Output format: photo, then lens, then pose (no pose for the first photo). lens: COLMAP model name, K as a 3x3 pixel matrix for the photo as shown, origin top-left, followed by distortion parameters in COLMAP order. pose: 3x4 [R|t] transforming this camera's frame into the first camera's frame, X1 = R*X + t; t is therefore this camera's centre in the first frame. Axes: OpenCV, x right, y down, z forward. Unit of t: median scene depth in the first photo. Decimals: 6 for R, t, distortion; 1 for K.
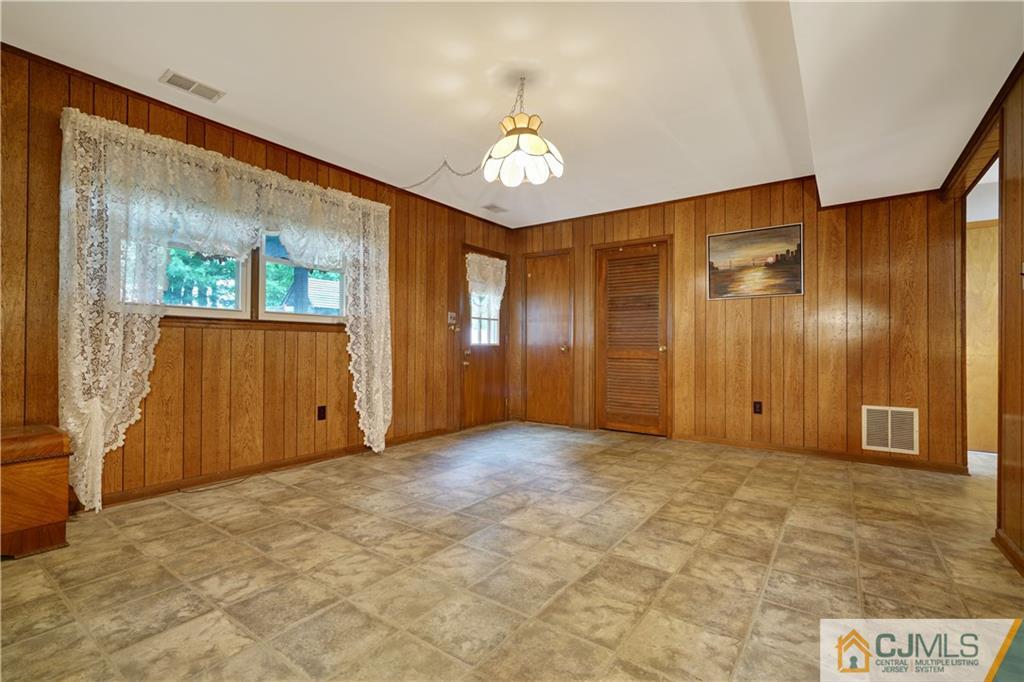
lens RADIAL K [[459.0, 0, 508.8], [0, 459.0, 344.6], [0, 0, 1]] dist [-0.004932, 0.003602]
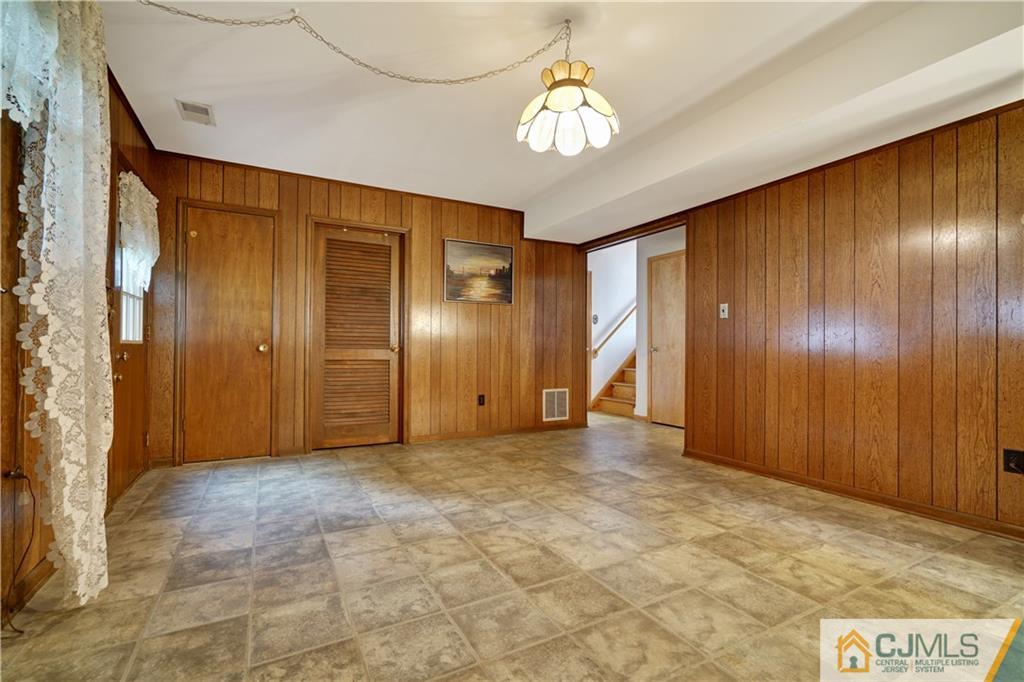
lens RADIAL K [[459.0, 0, 510.1], [0, 459.0, 342.1], [0, 0, 1]] dist [-0.004932, 0.003602]
pose [[0.434591, 0.009214, 0.900581, -0.565479], [-0.008500, 0.999945, -0.006129, -0.000136], [-0.900588, -0.004992, 0.434645, 0.551180]]
